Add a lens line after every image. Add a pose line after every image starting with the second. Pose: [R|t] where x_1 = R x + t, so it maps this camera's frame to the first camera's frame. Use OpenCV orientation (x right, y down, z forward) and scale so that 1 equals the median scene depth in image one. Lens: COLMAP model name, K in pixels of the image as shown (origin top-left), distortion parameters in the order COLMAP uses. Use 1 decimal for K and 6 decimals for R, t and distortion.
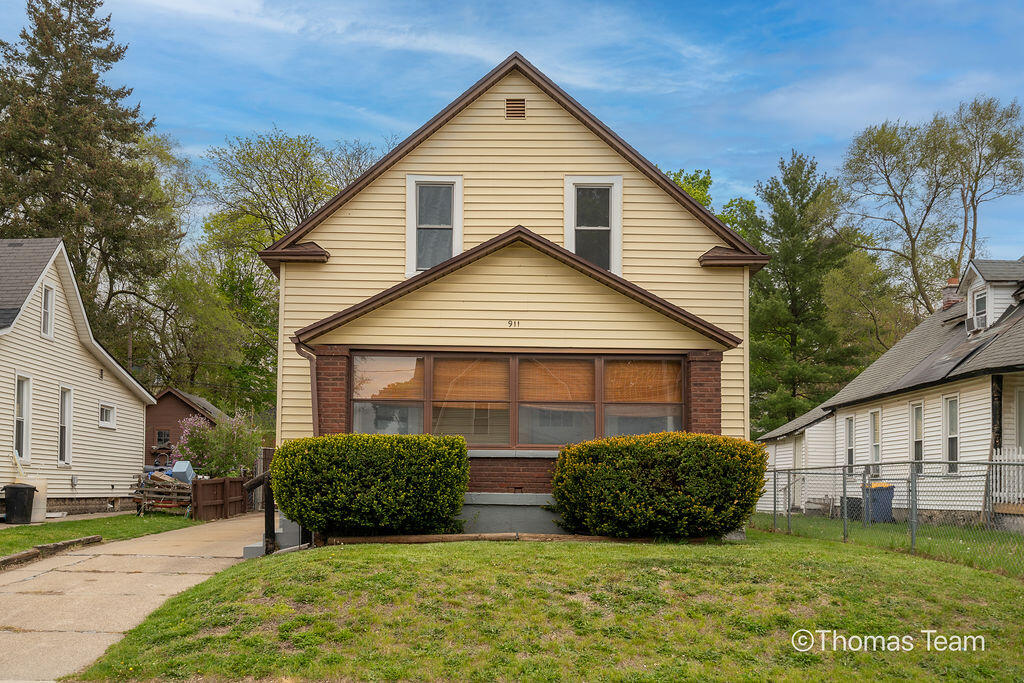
lens RADIAL K [[913.6, 0, 509.5], [0, 913.6, 341.2], [0, 0, 1]] dist [0.002624, 0.014846]
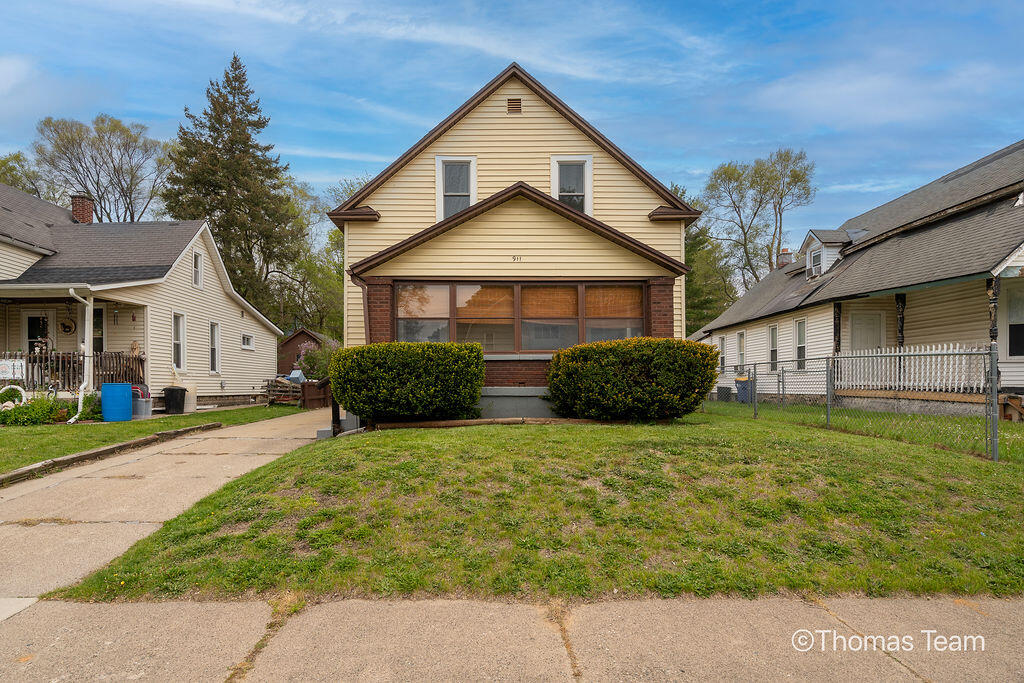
lens RADIAL K [[537.6, 0, 510.2], [0, 537.6, 301.3], [0, 0, 1]] dist [0.010744, -0.001576]
pose [[0.999851, -0.015111, 0.008326, -0.011520], [0.015067, 0.999872, 0.005315, 0.036266], [-0.008406, -0.005189, 0.999951, 0.210988]]
